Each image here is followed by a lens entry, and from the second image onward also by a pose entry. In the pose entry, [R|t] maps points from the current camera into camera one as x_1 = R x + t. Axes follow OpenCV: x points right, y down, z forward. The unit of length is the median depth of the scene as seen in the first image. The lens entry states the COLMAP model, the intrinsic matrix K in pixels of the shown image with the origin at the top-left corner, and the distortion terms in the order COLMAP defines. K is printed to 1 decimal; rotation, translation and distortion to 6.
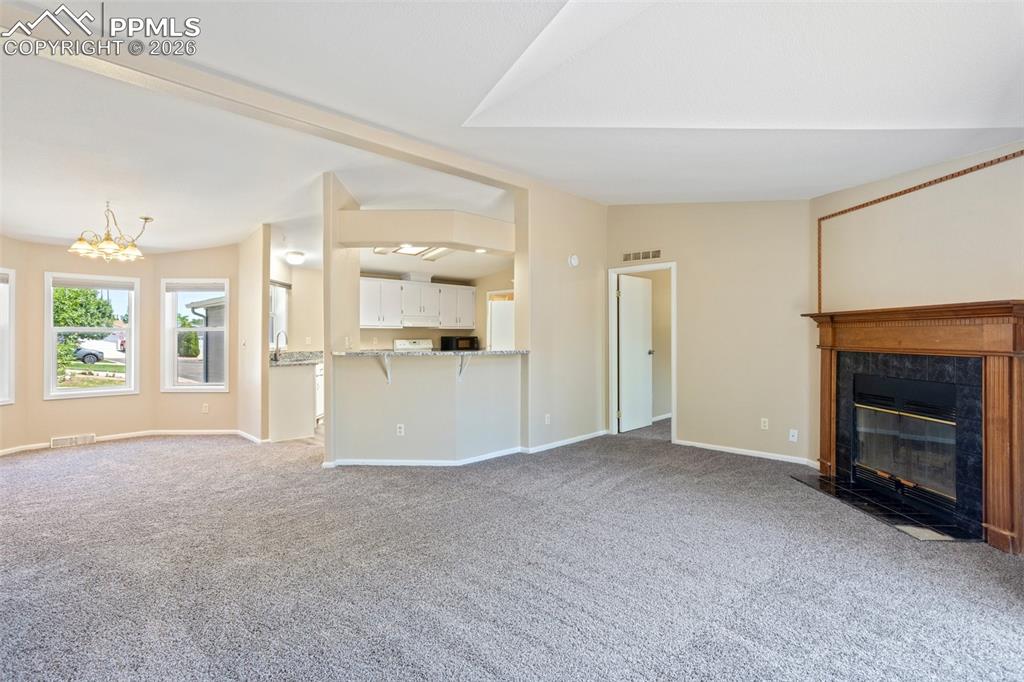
lens RADIAL K [[494.6, 0, 510.1], [0, 494.6, 333.9], [0, 0, 1]] dist [-0.045844, 0.026250]
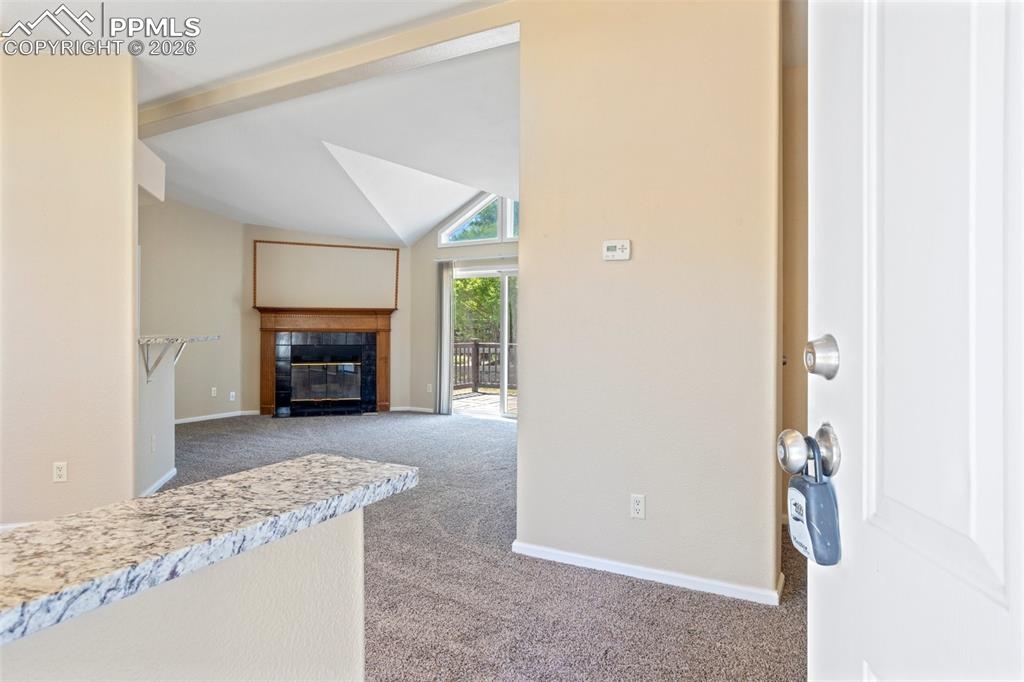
lens RADIAL K [[587.1, 0, 507.6], [0, 587.1, 320.6], [0, 0, 1]] dist [-0.043810, 0.000064]
pose [[-0.264080, 0.008391, 0.964464, -1.020365], [-0.008432, 0.999904, -0.011008, 0.010235], [-0.964464, -0.011040, -0.263984, 0.616040]]
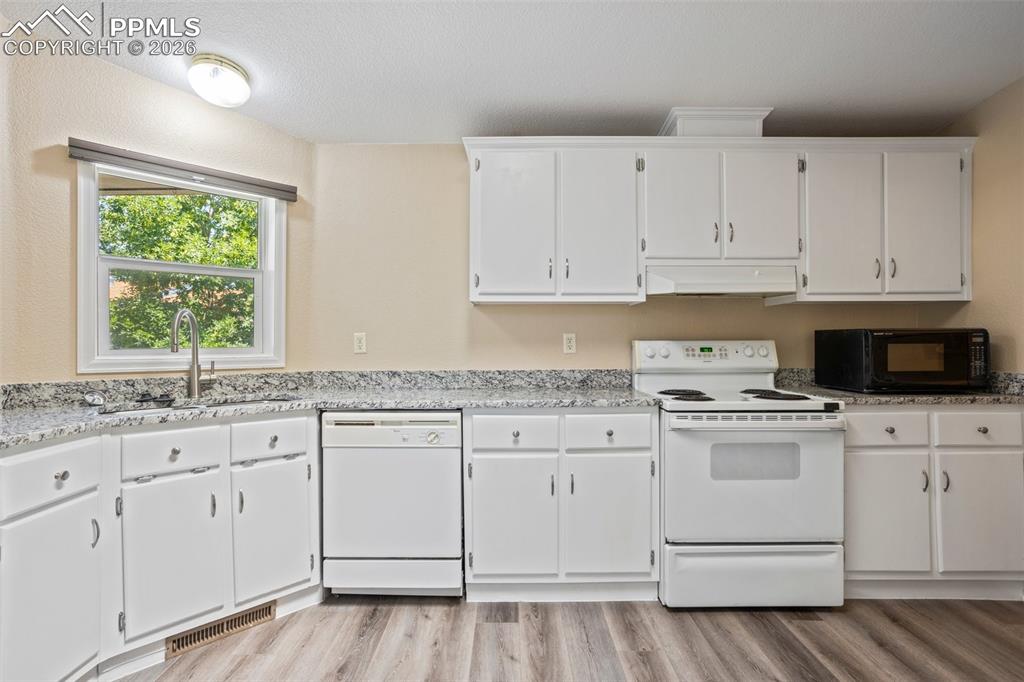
lens RADIAL K [[507.0, 0, 508.6], [0, 507.0, 340.3], [0, 0, 1]] dist [-0.045747, 0.029026]
pose [[0.697303, 0.001734, -0.716775, -0.095268], [0.002050, 0.999988, 0.004414, 0.016215], [0.716774, -0.004547, 0.697291, 1.163357]]
